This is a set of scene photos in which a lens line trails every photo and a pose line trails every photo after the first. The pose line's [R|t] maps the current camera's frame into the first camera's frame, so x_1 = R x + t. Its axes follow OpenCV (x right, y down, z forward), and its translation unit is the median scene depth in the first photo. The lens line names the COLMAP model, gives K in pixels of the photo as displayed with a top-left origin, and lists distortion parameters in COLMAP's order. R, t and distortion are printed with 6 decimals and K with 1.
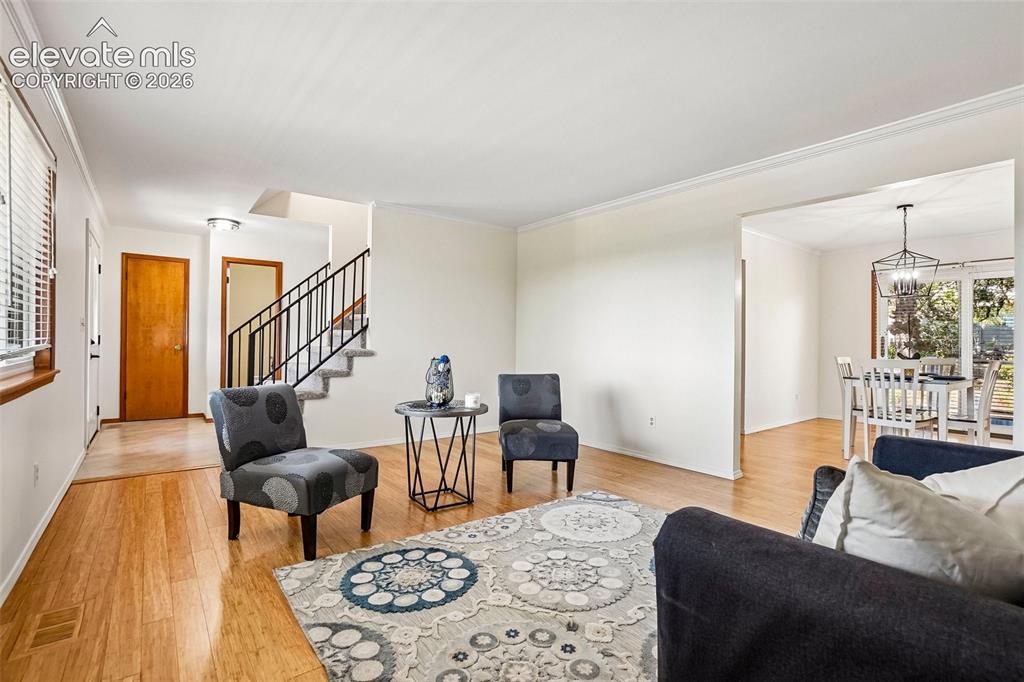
lens RADIAL K [[484.9, 0, 507.1], [0, 484.9, 339.9], [0, 0, 1]] dist [-0.023061, -0.000049]
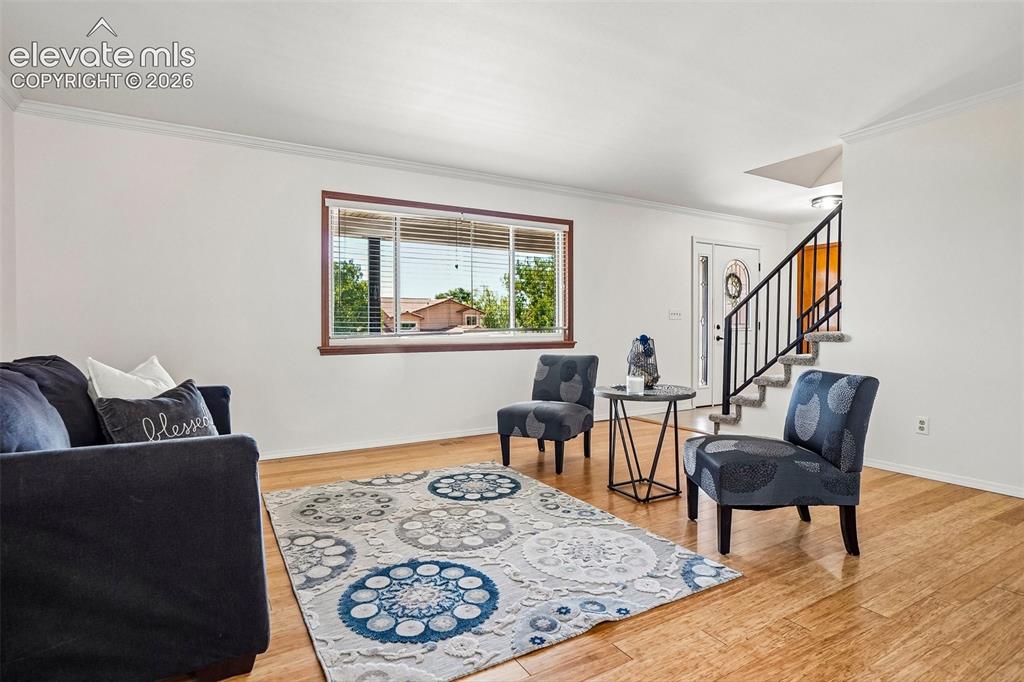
lens RADIAL K [[524.0, 0, 509.6], [0, 524.0, 342.7], [0, 0, 1]] dist [-0.003493, 0.000594]
pose [[-0.116990, 0.017326, -0.992982, 1.067783], [0.009656, 0.999820, 0.016307, 0.031753], [0.993086, -0.007681, -0.117136, 1.034272]]
